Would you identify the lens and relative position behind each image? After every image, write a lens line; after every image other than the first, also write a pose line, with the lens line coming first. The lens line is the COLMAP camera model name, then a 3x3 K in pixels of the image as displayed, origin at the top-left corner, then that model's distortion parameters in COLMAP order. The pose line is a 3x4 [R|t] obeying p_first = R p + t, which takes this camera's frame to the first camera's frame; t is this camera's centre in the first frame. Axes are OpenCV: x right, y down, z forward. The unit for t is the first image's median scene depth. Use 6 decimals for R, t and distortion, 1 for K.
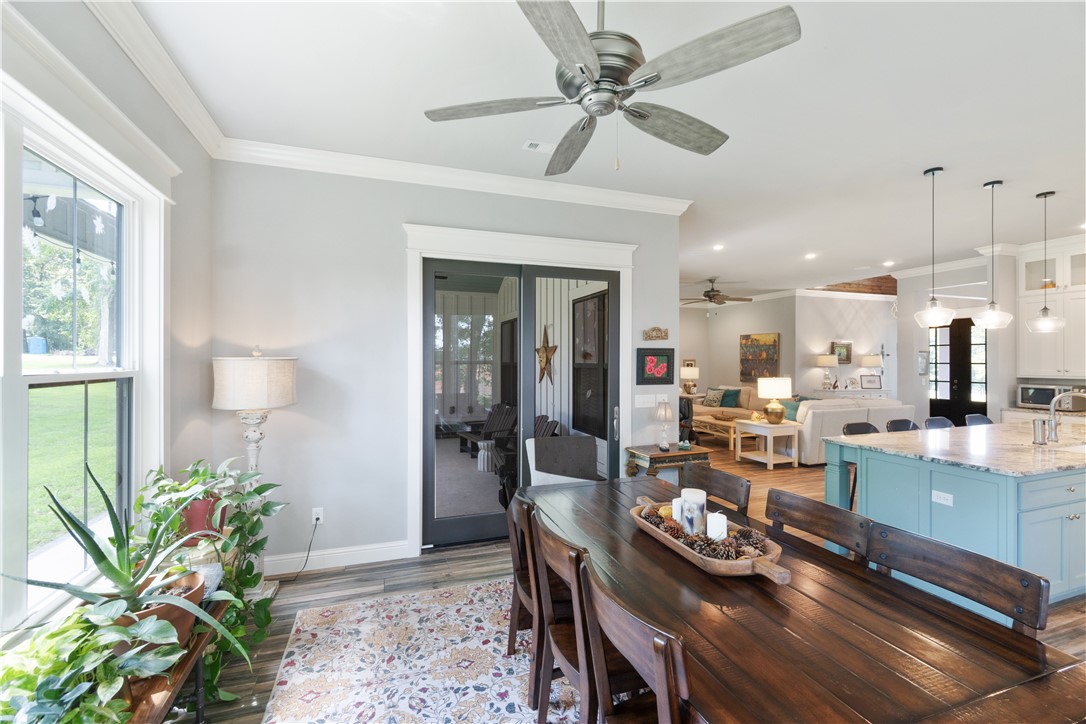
lens RADIAL K [[472.4, 0, 536.7], [0, 472.4, 360.0], [0, 0, 1]] dist [-0.000535, 0.000908]
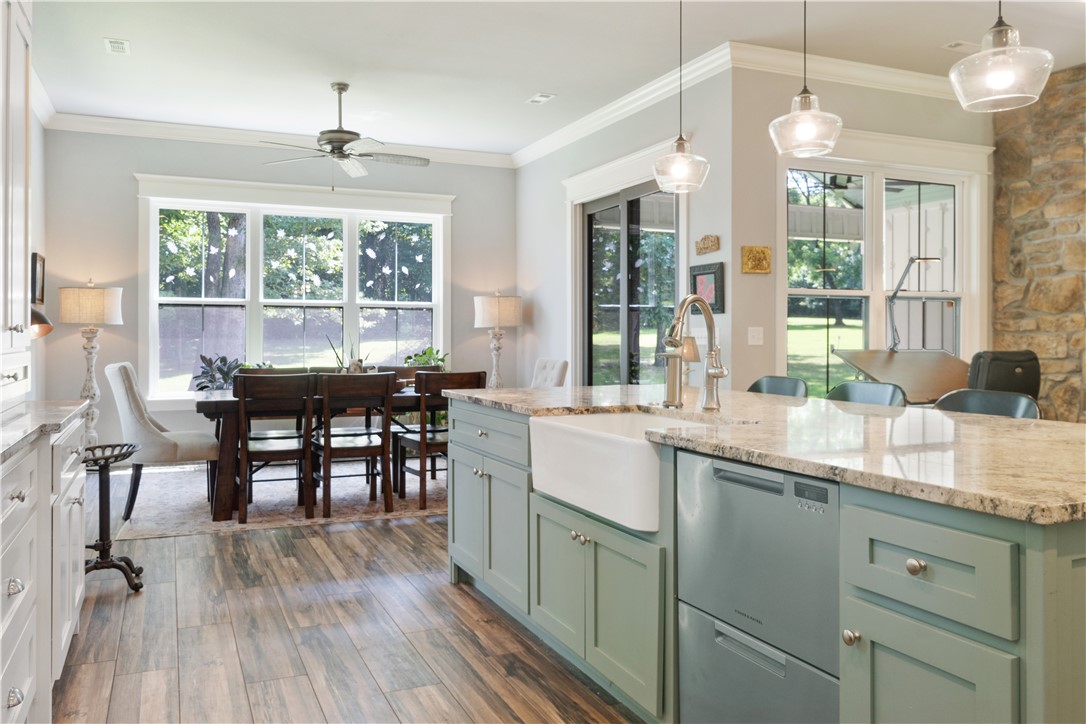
lens RADIAL K [[869.3, 0, 541.6], [0, 869.3, 355.4], [0, 0, 1]] dist [0.003745, 0.000768]
pose [[0.097069, 0.020655, -0.995063, 1.875991], [0.003835, 0.999769, 0.021127, 0.104430], [0.995270, -0.005867, 0.096968, 0.719769]]
